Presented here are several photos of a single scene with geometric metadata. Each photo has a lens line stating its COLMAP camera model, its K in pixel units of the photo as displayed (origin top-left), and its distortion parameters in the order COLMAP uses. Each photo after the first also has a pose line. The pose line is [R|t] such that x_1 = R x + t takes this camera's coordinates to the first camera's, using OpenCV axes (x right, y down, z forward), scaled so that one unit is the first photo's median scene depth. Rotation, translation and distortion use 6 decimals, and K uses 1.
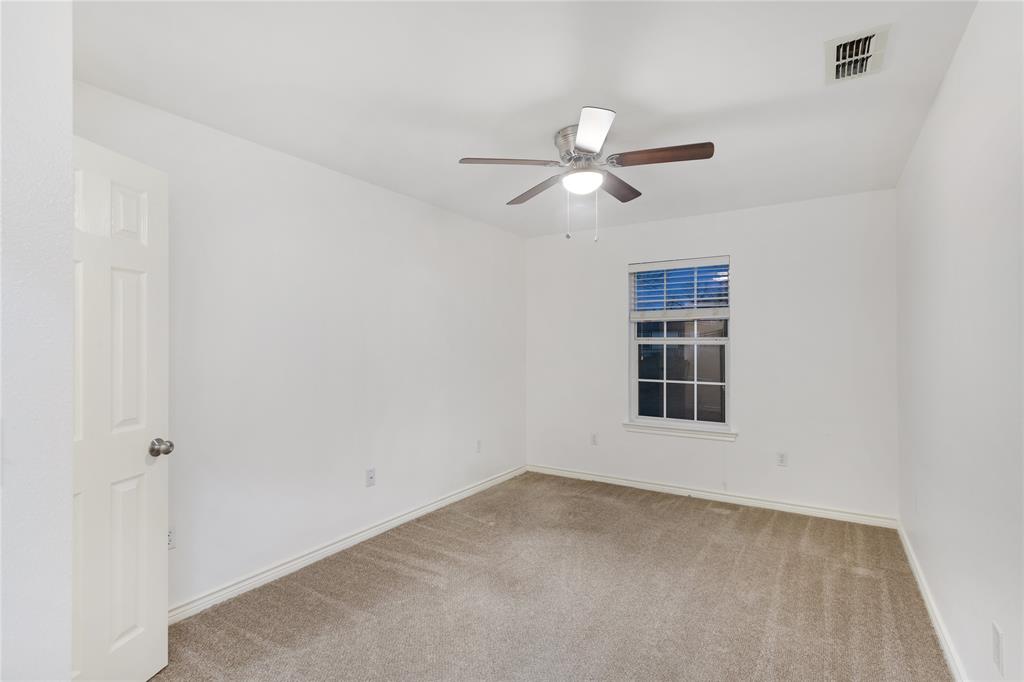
lens RADIAL K [[487.4, 0, 512.0], [0, 487.4, 341.0], [0, 0, 1]] dist [0.001877, 0.000252]
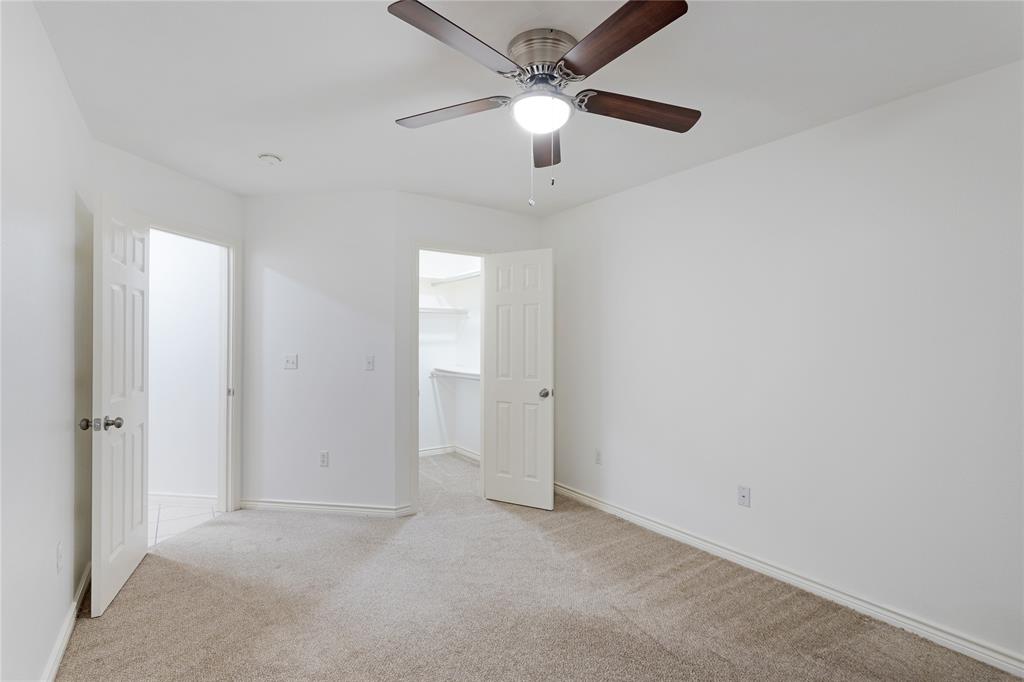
lens RADIAL K [[487.4, 0, 512.0], [0, 487.4, 341.0], [0, 0, 1]] dist [0.001877, 0.000252]
pose [[-0.411288, 0.003802, -0.911497, 0.731835], [0.021023, 0.999765, -0.005315, 0.015040], [0.911263, -0.021348, -0.411272, 1.141165]]
